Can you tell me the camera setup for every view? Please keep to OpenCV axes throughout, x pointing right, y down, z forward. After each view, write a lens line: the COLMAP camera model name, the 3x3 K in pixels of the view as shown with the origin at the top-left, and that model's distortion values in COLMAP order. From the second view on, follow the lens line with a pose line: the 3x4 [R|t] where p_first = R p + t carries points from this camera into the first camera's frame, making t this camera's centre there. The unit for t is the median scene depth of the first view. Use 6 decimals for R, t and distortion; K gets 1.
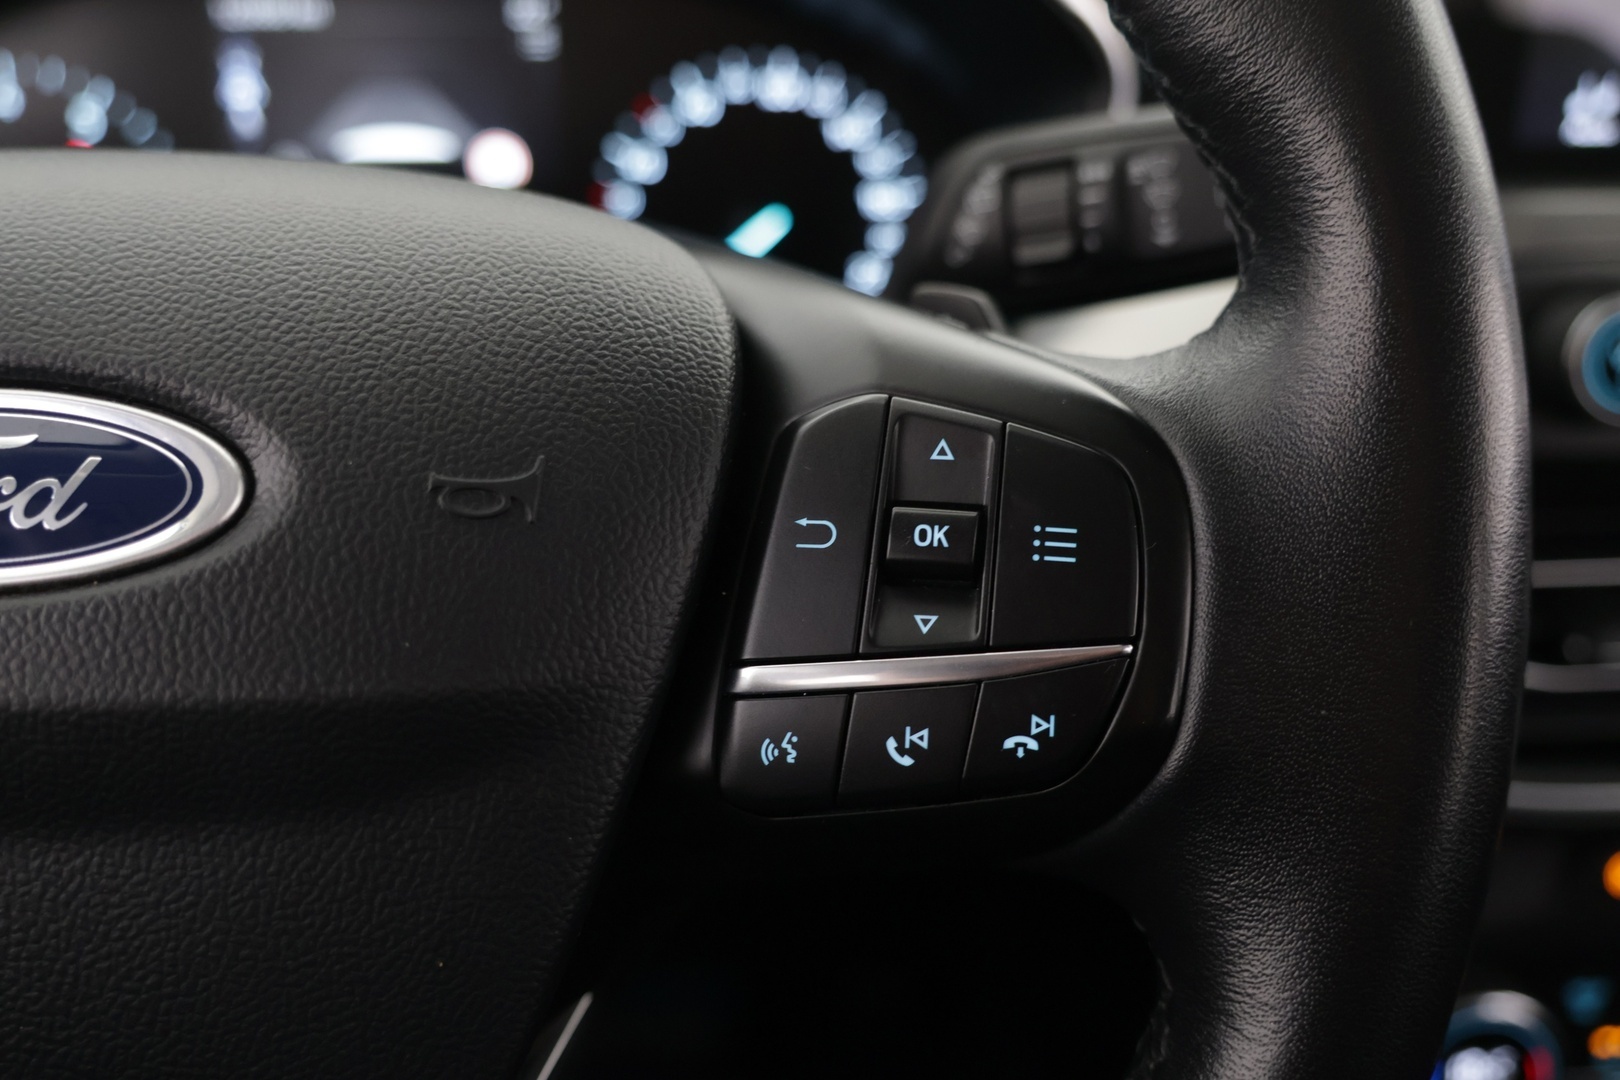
lens RADIAL K [[1526.0, 0, 810.0], [0, 1526.0, 540.0], [0, 0, 1]] dist [-0.000521, 0.000583]
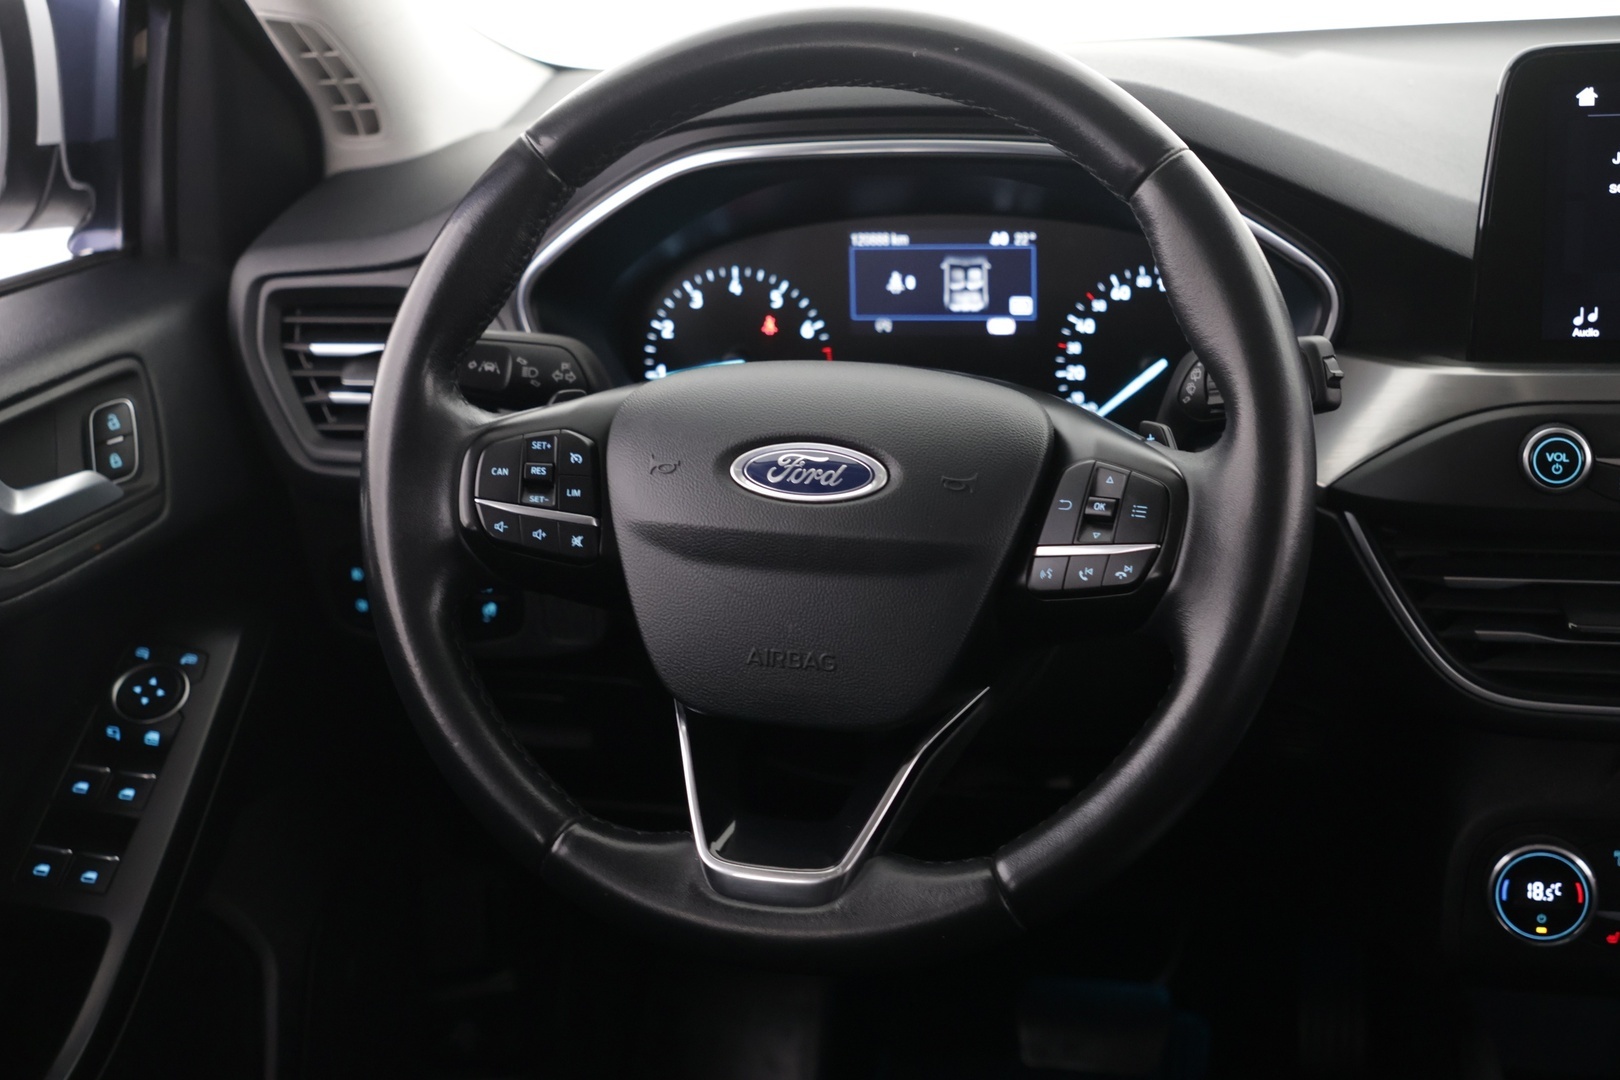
lens RADIAL K [[2456.9, 0, 810.0], [0, 2456.9, 540.0], [0, 0, 1]] dist [-0.028452, 0.015687]
pose [[0.952254, 0.063120, -0.298710, 1.002195], [-0.083808, 0.994853, -0.056951, 0.393298], [0.293578, 0.079266, 0.952643, -3.857009]]
